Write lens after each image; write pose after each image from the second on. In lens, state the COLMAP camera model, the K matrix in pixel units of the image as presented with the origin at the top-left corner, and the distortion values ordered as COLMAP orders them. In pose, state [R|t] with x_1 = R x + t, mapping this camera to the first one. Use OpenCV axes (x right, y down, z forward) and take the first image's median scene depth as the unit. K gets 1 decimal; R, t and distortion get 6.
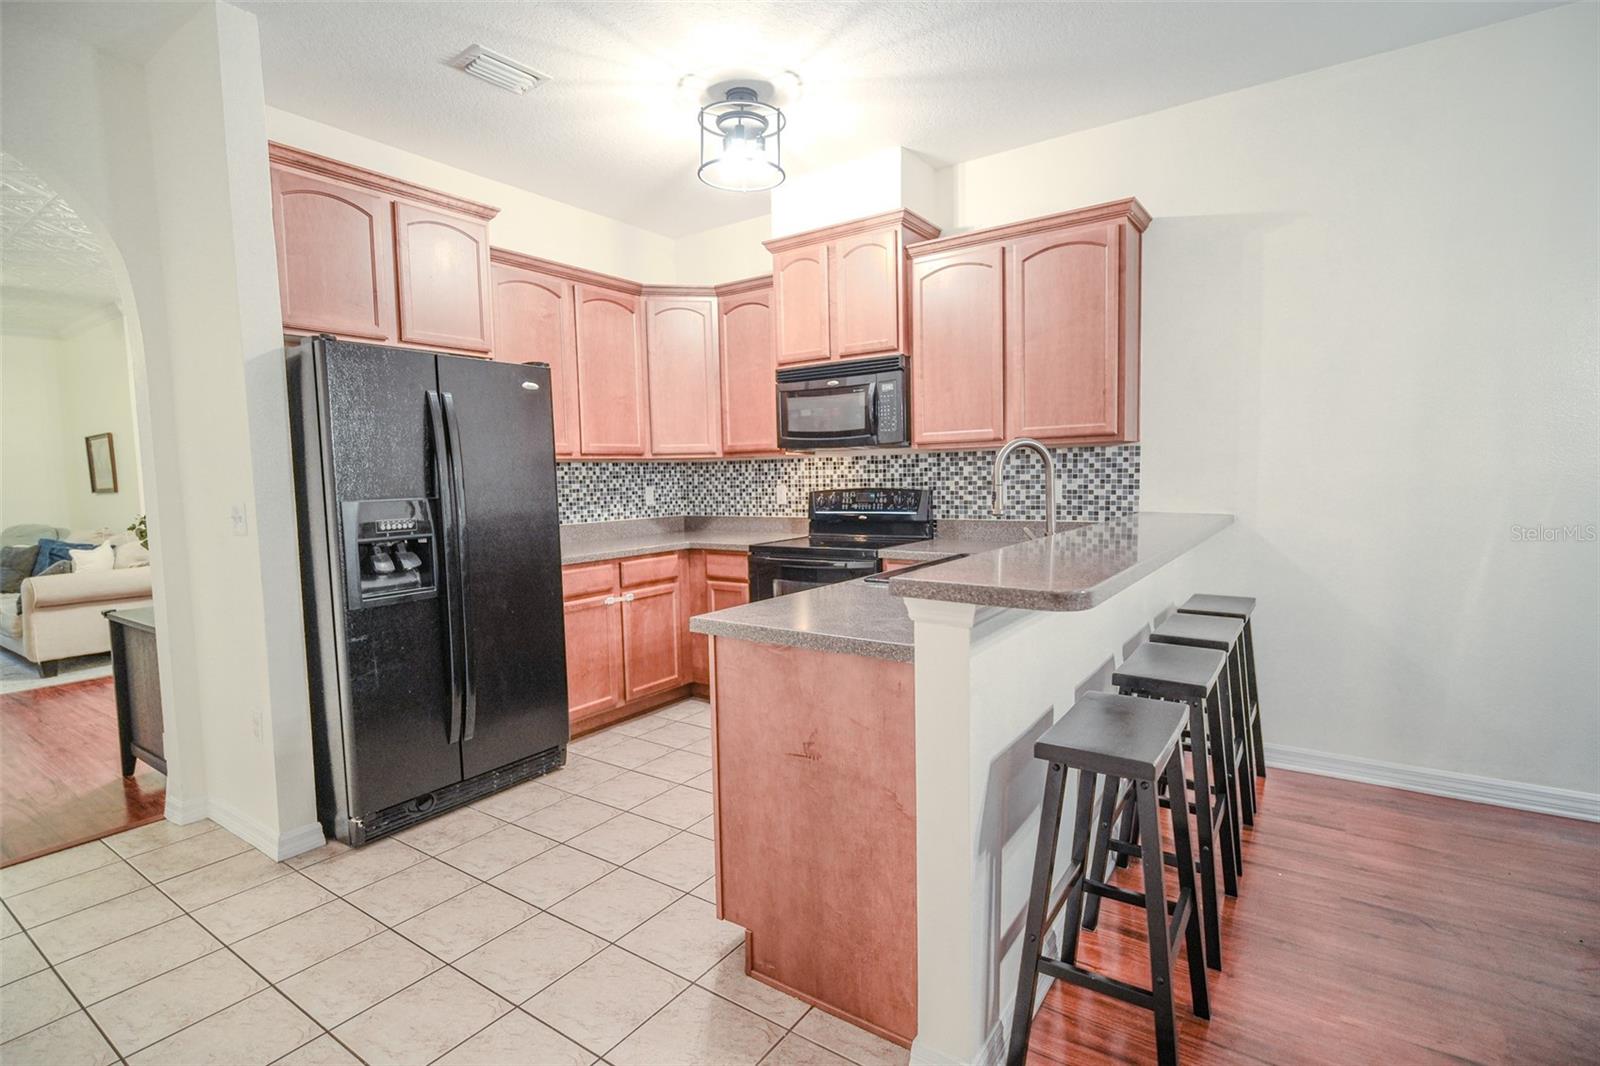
lens RADIAL K [[740.6, 0, 800.0], [0, 740.6, 533.0], [0, 0, 1]] dist [0.002000, -0.000721]
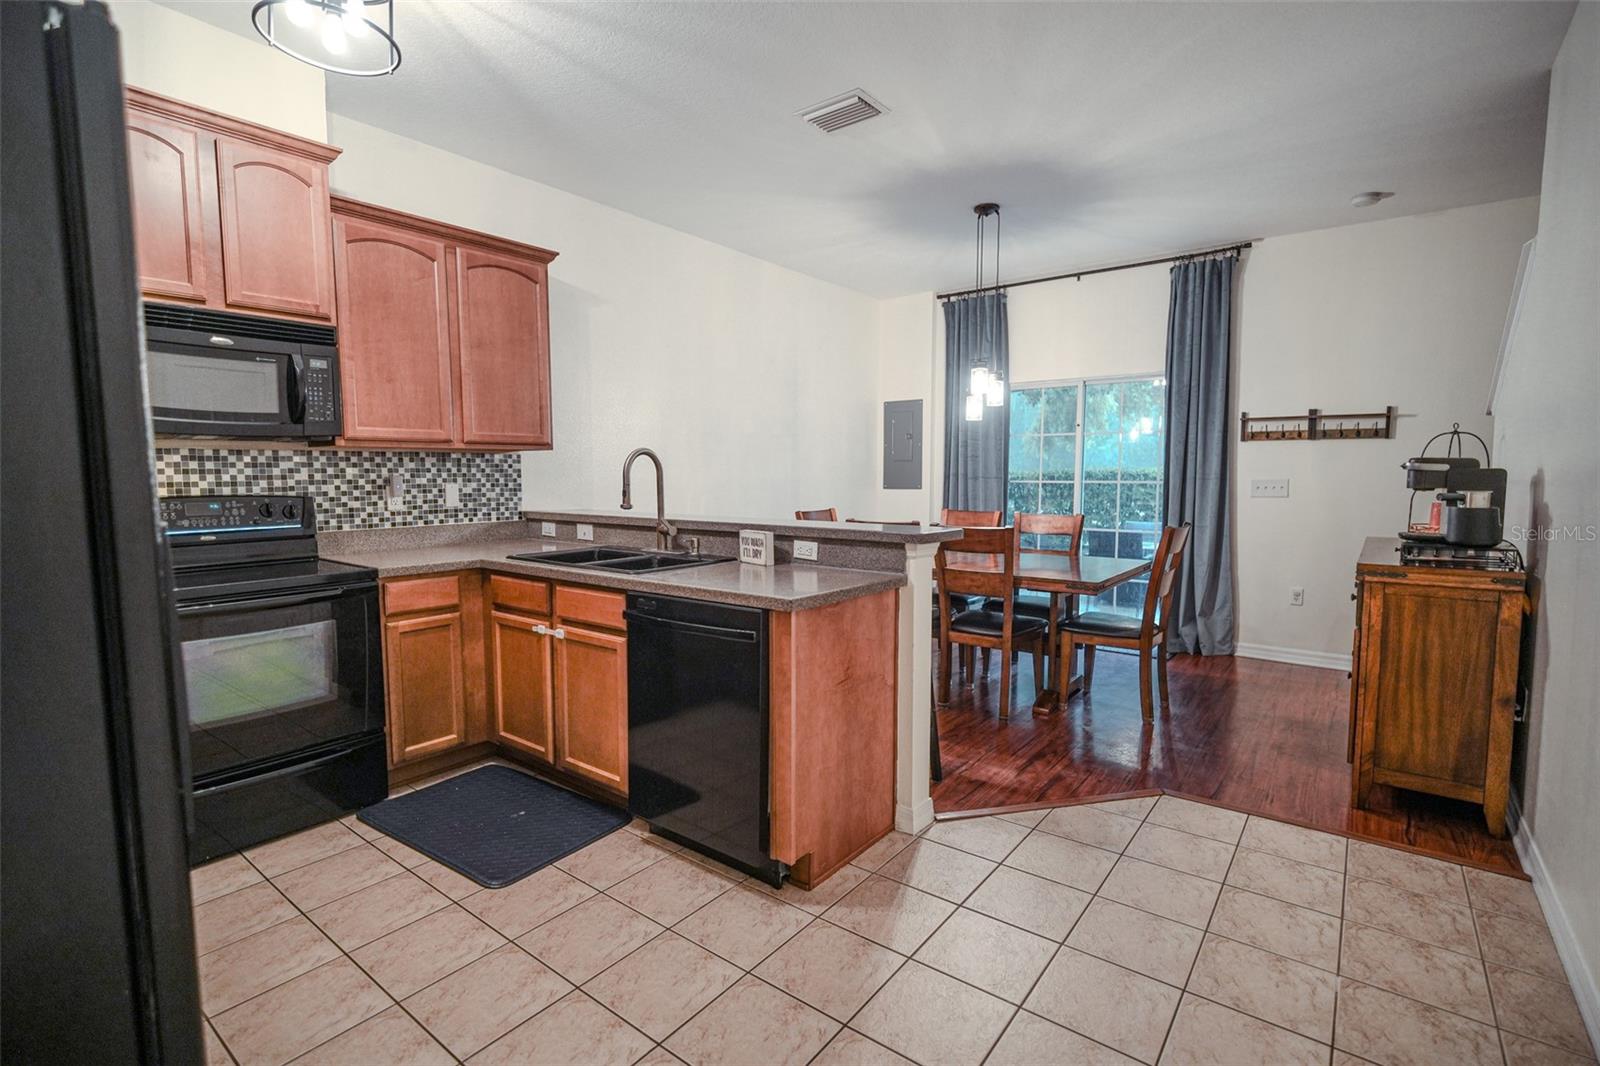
lens RADIAL K [[740.6, 0, 800.0], [0, 740.6, 533.0], [0, 0, 1]] dist [0.002000, -0.000721]
pose [[0.057908, -0.059724, 0.996534, -0.614487], [0.081447, 0.995164, 0.054909, -0.020013], [-0.994994, 0.077985, 0.062492, 0.439508]]
